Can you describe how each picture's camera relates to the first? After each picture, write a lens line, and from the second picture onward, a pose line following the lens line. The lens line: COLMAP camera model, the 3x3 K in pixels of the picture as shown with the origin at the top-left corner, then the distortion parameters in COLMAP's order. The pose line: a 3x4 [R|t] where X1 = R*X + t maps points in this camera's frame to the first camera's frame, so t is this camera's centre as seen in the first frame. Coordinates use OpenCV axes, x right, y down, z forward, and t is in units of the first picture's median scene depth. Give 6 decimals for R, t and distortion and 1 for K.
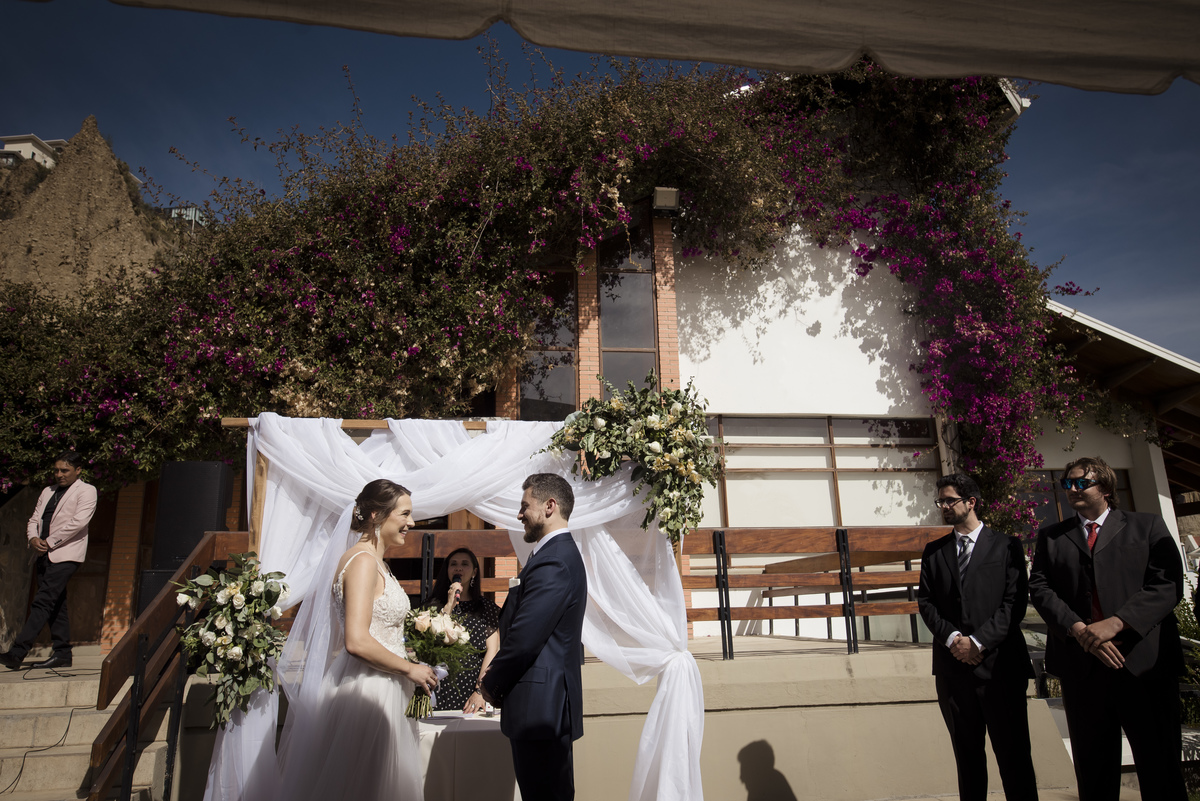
lens RADIAL K [[828.9, 0, 600.0], [0, 828.9, 400.5], [0, 0, 1]] dist [-0.043131, 0.039659]
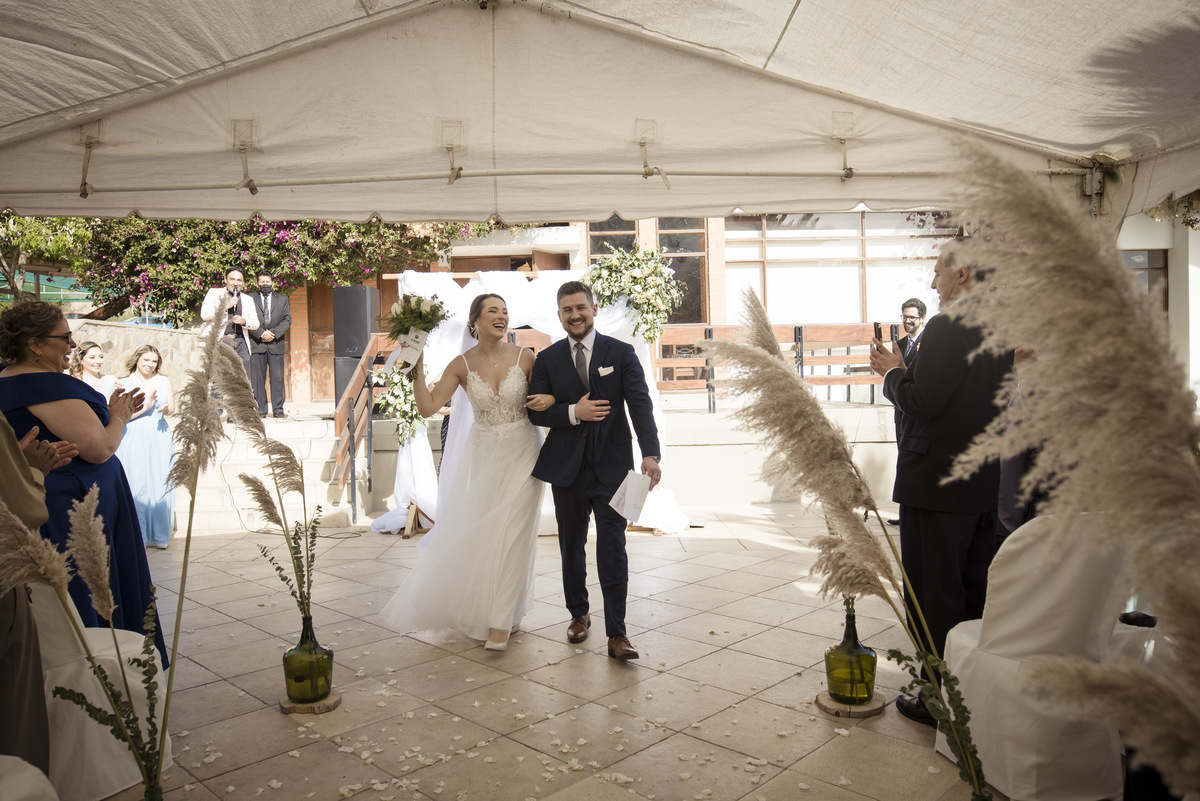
lens RADIAL K [[828.9, 0, 600.0], [0, 828.9, 400.5], [0, 0, 1]] dist [-0.043131, 0.039659]
pose [[0.992260, 0.006149, -0.124023, 0.135096], [0.029176, 0.959266, 0.280993, -0.132927], [0.120699, -0.282436, 0.951662, -0.435891]]
